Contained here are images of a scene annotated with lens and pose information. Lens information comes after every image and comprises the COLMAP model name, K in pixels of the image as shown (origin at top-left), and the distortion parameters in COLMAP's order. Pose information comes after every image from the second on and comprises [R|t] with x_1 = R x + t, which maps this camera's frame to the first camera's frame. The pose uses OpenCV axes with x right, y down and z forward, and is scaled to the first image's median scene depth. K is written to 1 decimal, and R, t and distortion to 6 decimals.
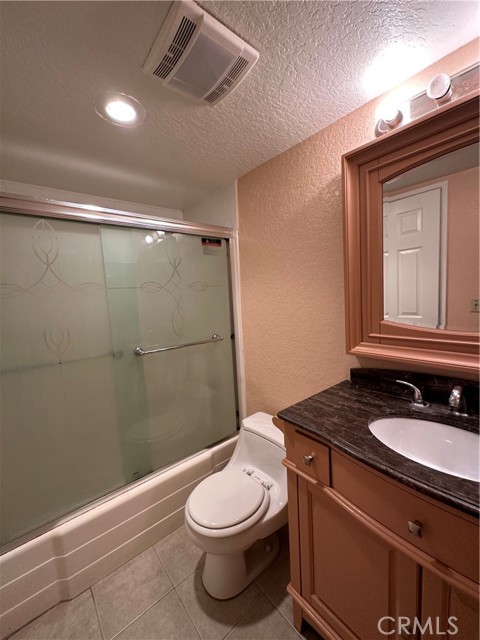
lens RADIAL K [[256.4, 0, 239.5], [0, 256.4, 319.2], [0, 0, 1]] dist [-0.001429, 0.000636]
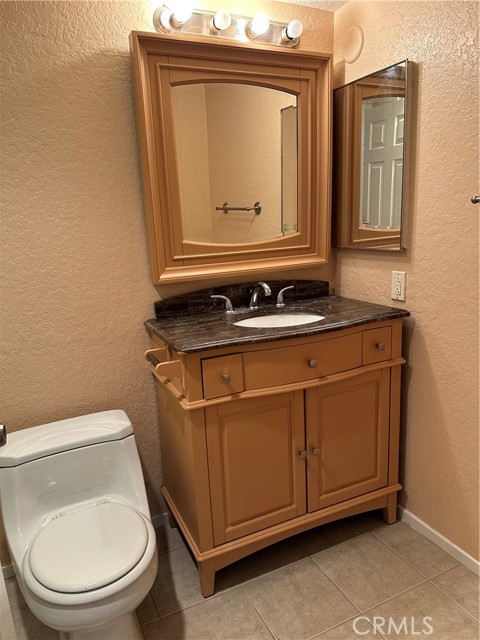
lens RADIAL K [[450.3, 0, 240.0], [0, 450.3, 320.0], [0, 0, 1]] dist [0.104450, -0.141749]
pose [[0.253940, -0.162737, 0.953431, -1.025342], [0.130700, 0.982476, 0.132884, 0.098469], [-0.958348, 0.090869, 0.270760, 0.379933]]
